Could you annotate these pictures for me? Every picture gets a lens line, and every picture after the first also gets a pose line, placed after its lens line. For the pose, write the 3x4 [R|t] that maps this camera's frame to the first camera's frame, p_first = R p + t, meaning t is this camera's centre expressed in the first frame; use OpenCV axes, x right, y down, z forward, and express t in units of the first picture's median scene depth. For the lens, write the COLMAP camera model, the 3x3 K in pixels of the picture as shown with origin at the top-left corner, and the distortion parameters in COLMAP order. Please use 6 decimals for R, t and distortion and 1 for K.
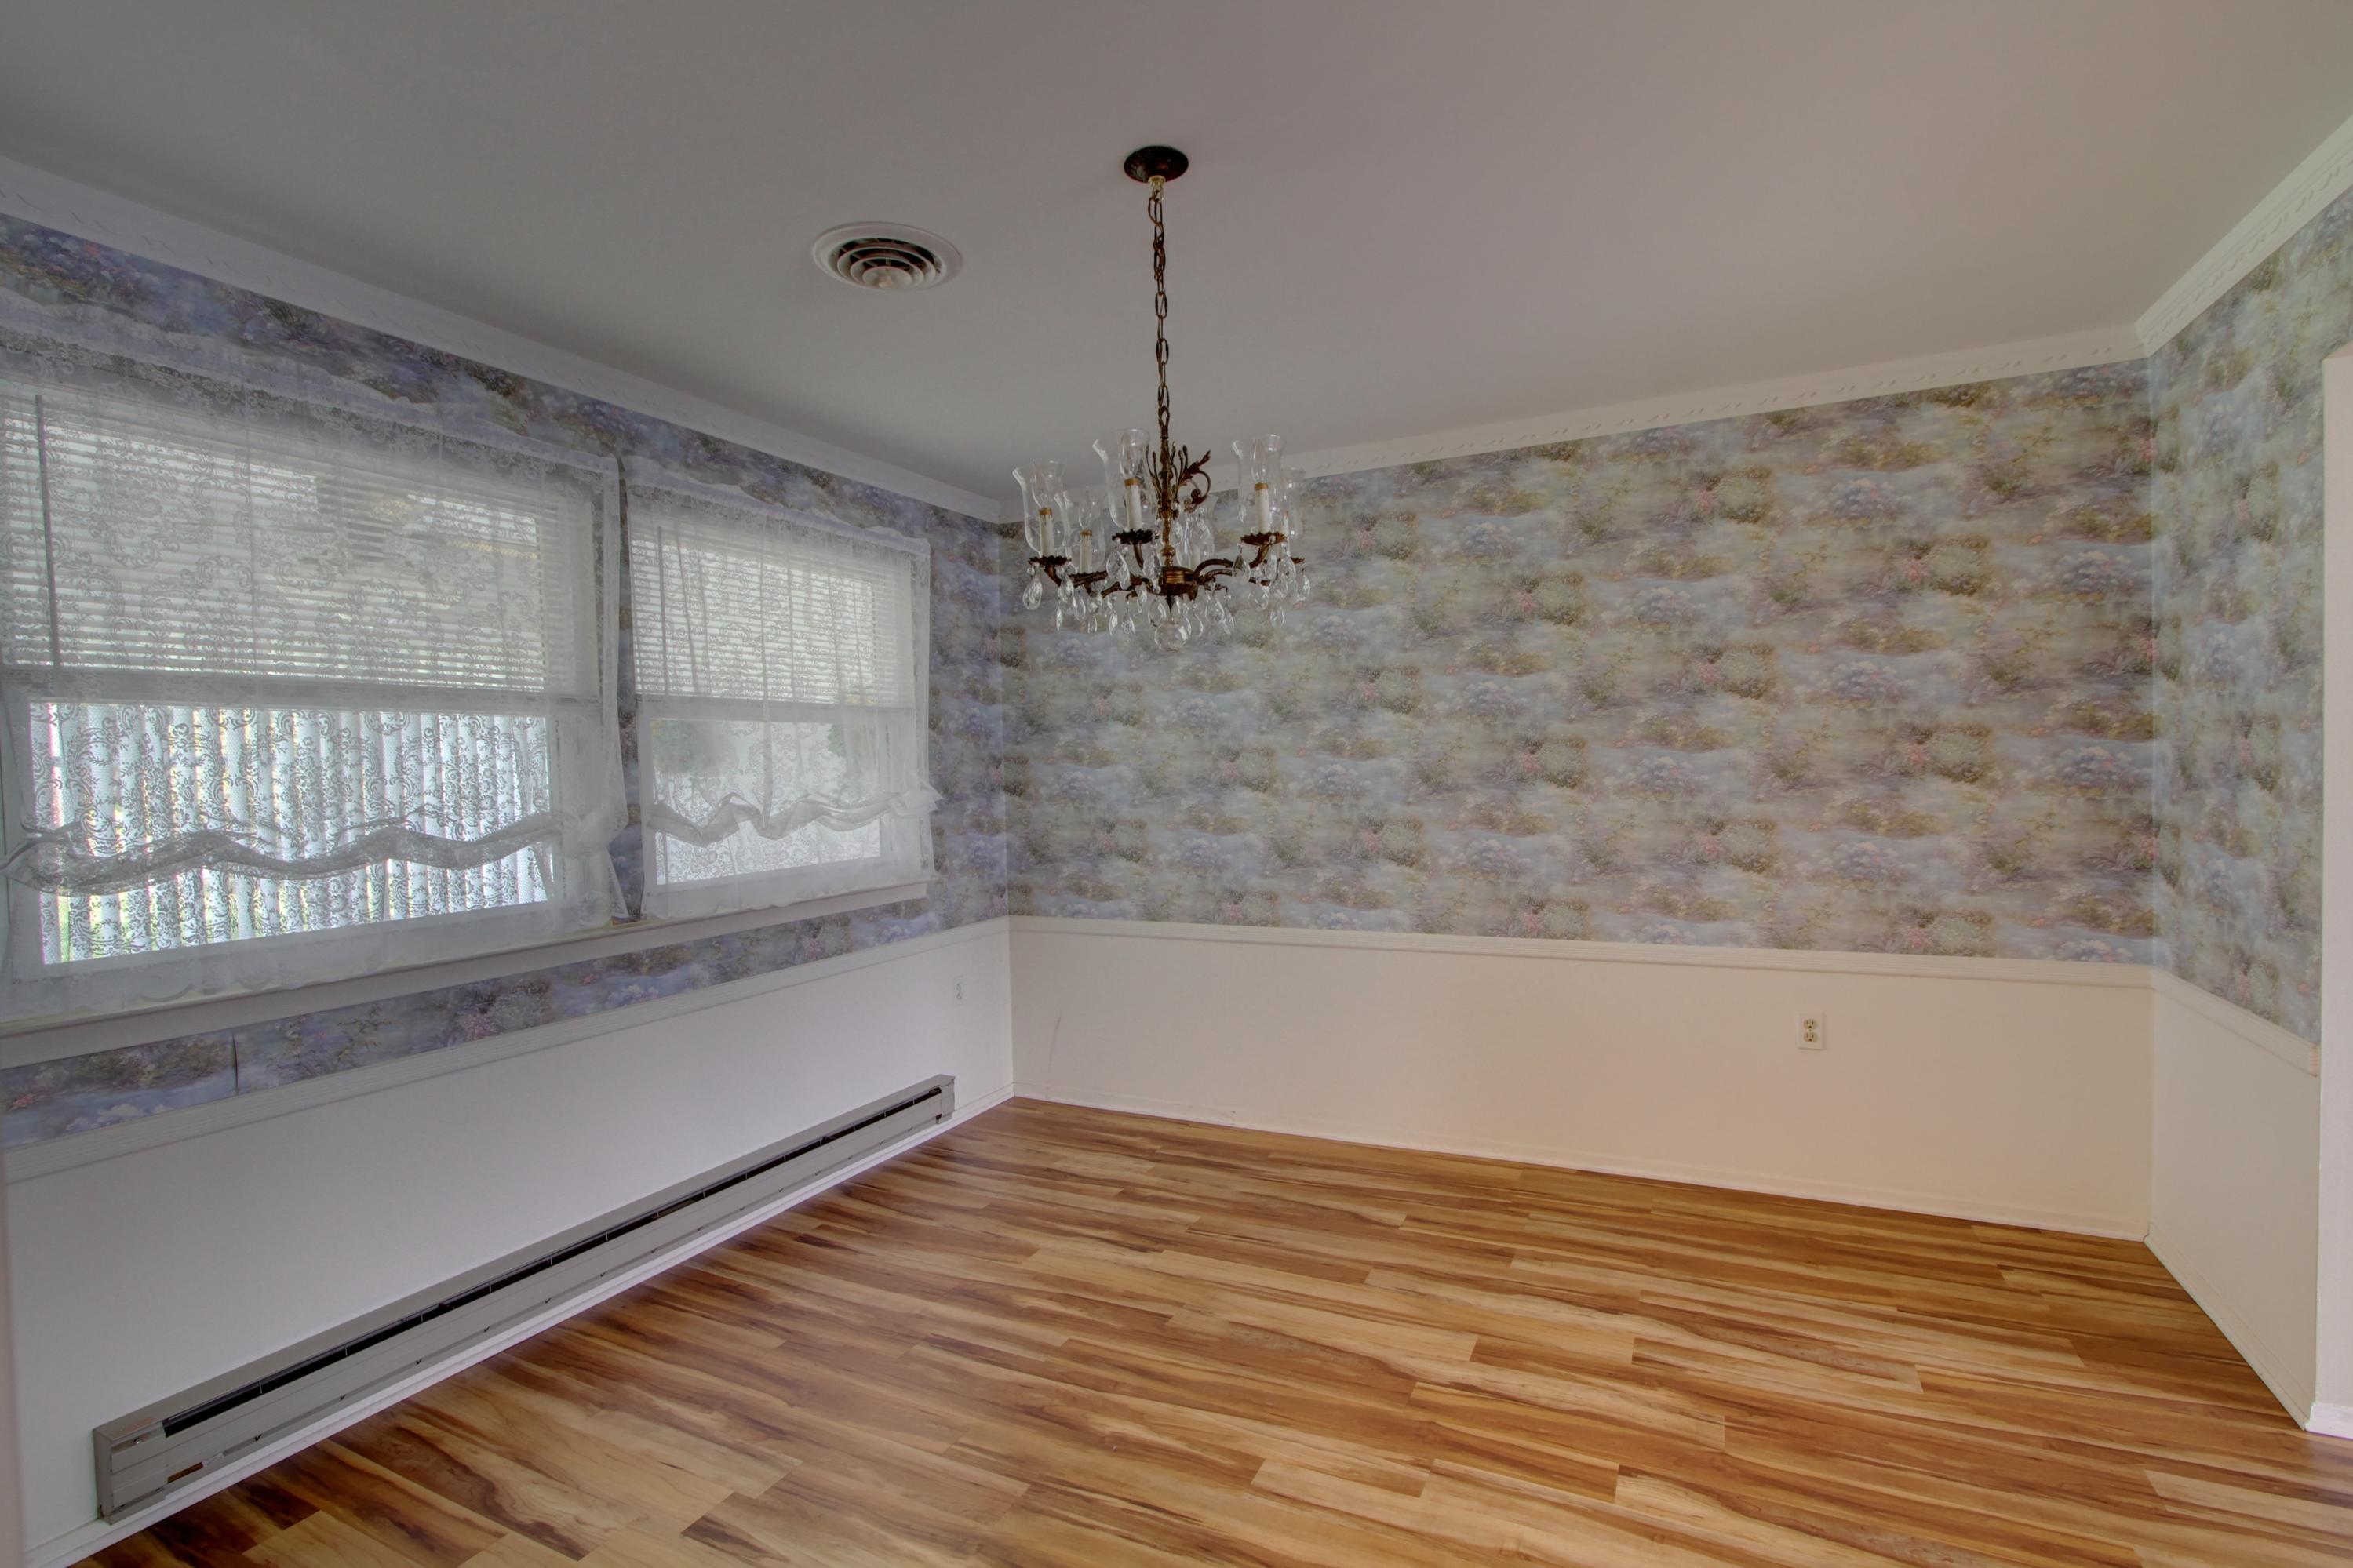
lens RADIAL K [[1134.0, 0, 1186.1], [0, 1134.0, 795.0], [0, 0, 1]] dist [-0.016777, 0.002457]
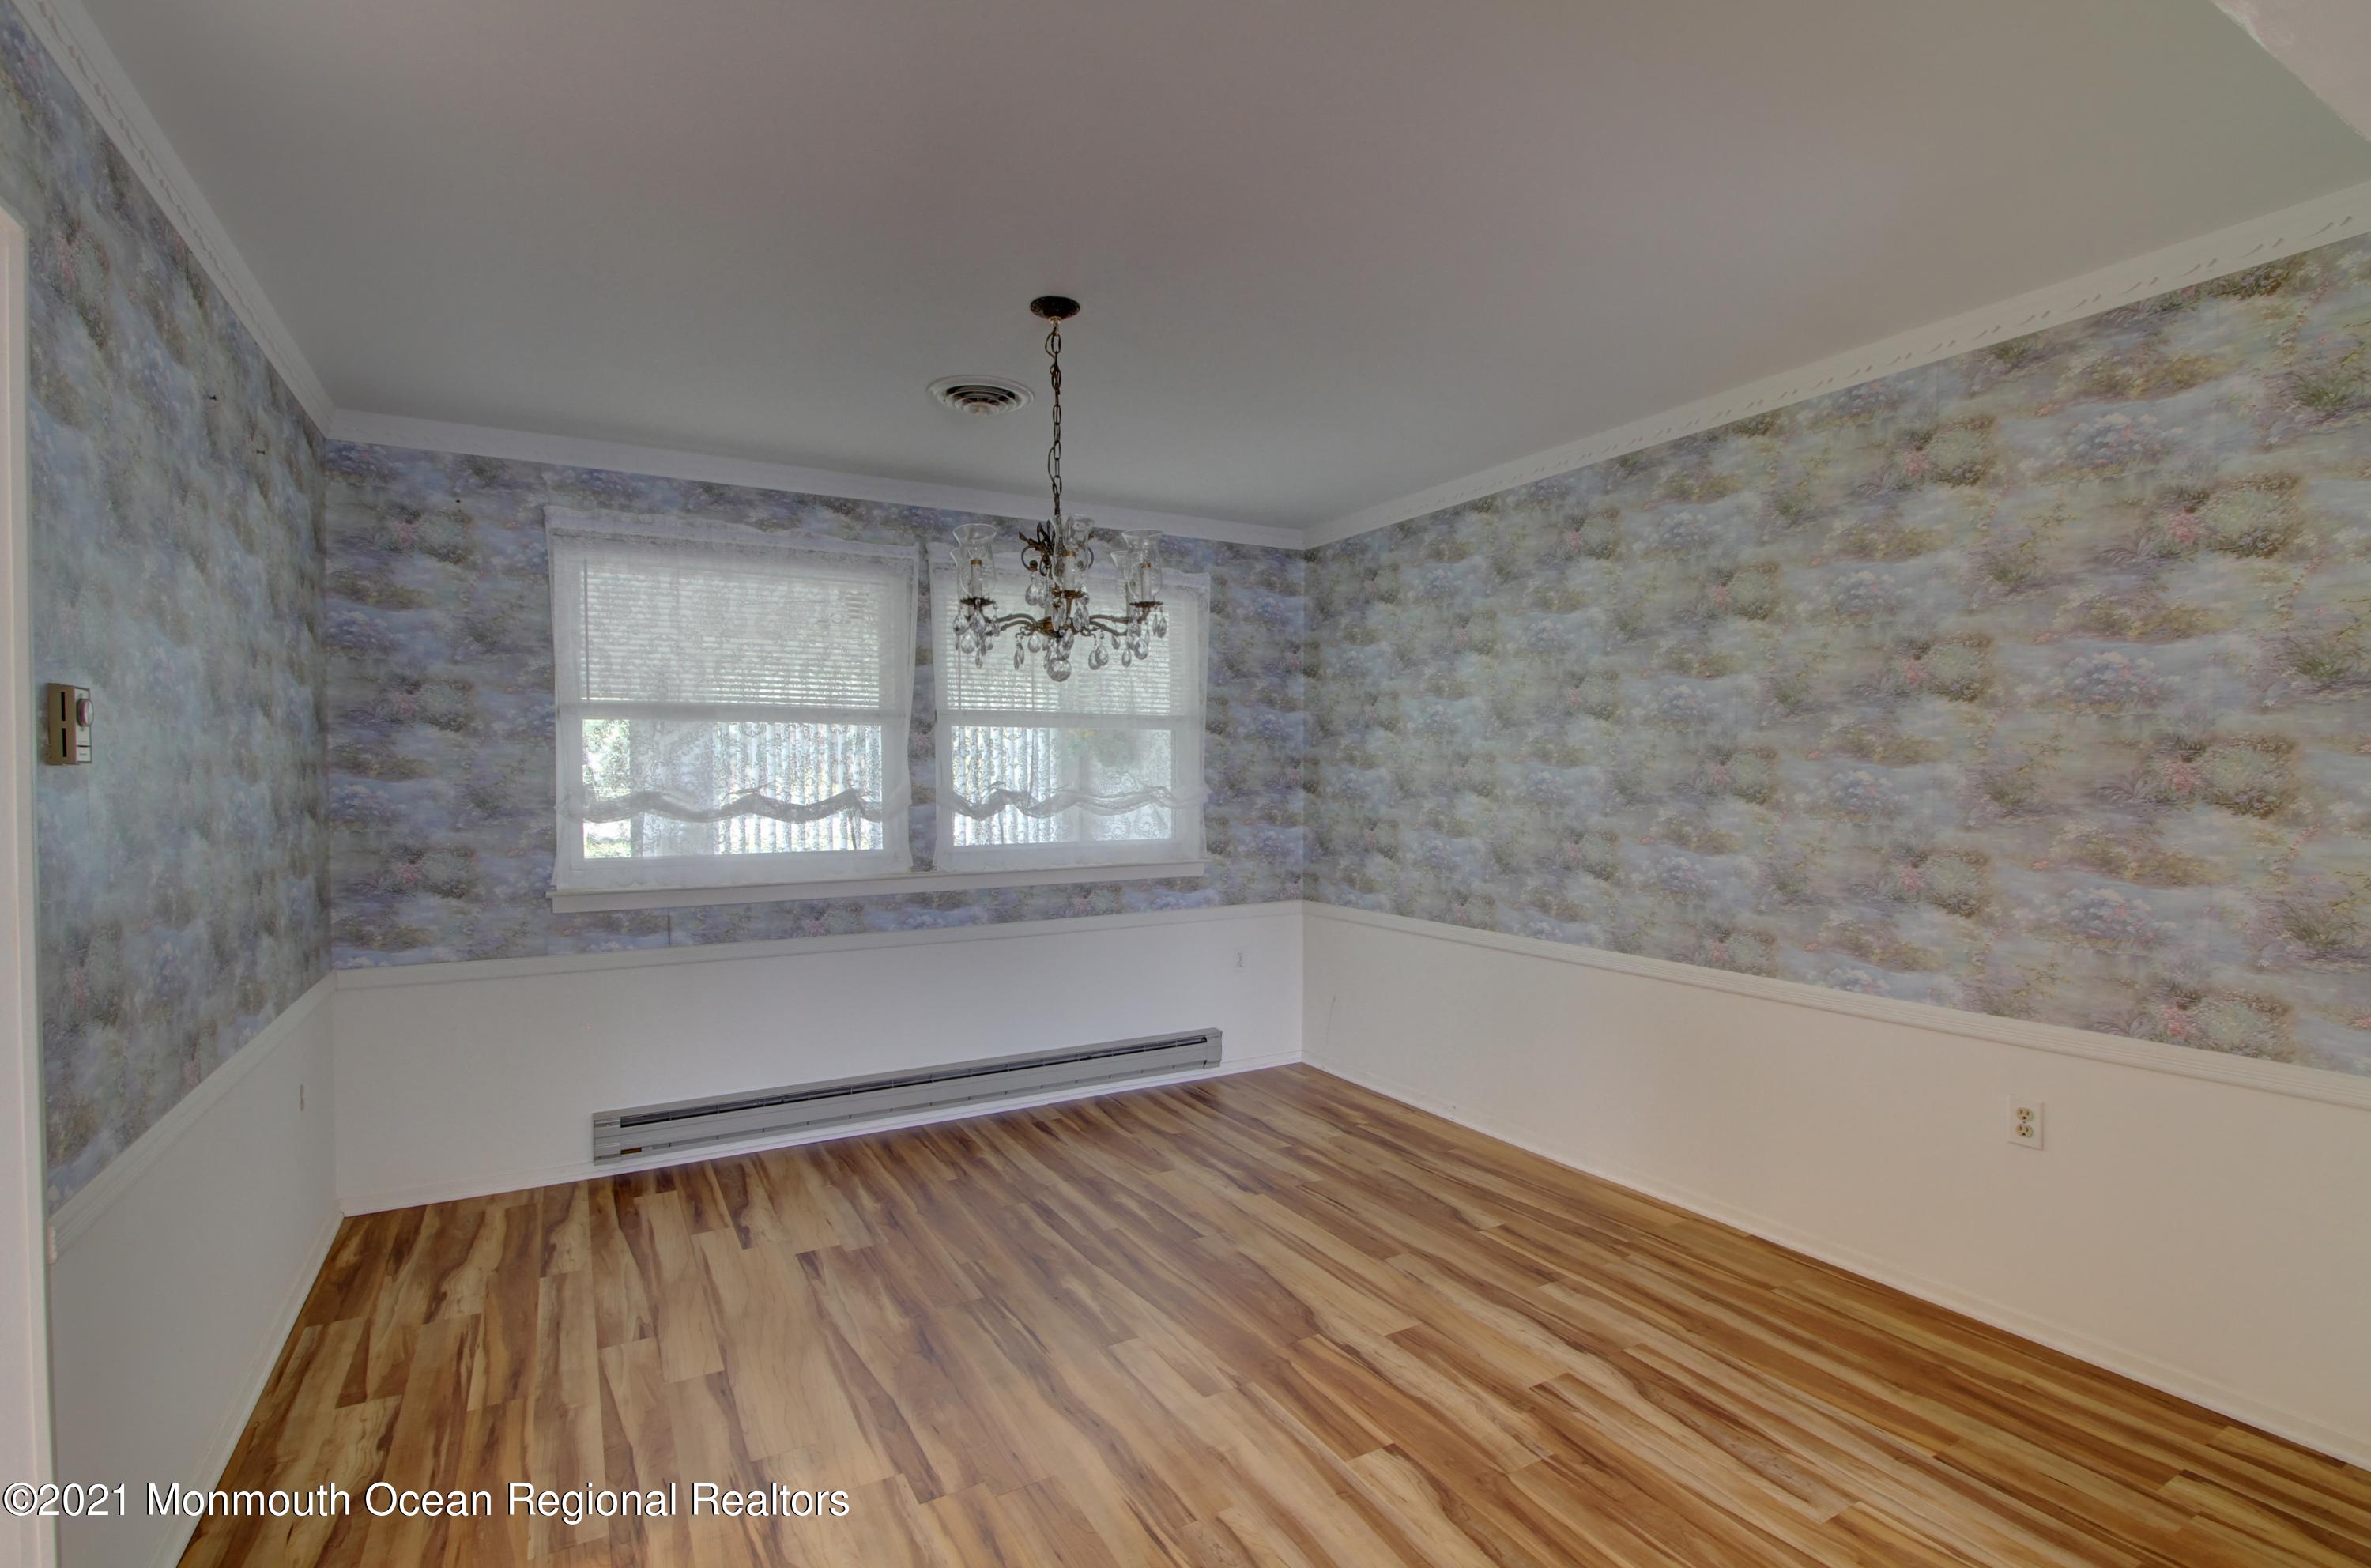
lens RADIAL K [[1152.1, 0, 1178.2], [0, 1152.1, 795.6], [0, 0, 1]] dist [-0.019209, 0.004748]
pose [[0.813272, 0.035048, -0.580827, 0.535902], [-0.033109, 0.999354, 0.013944, -0.011248], [0.580940, 0.007890, 0.813908, 0.005027]]
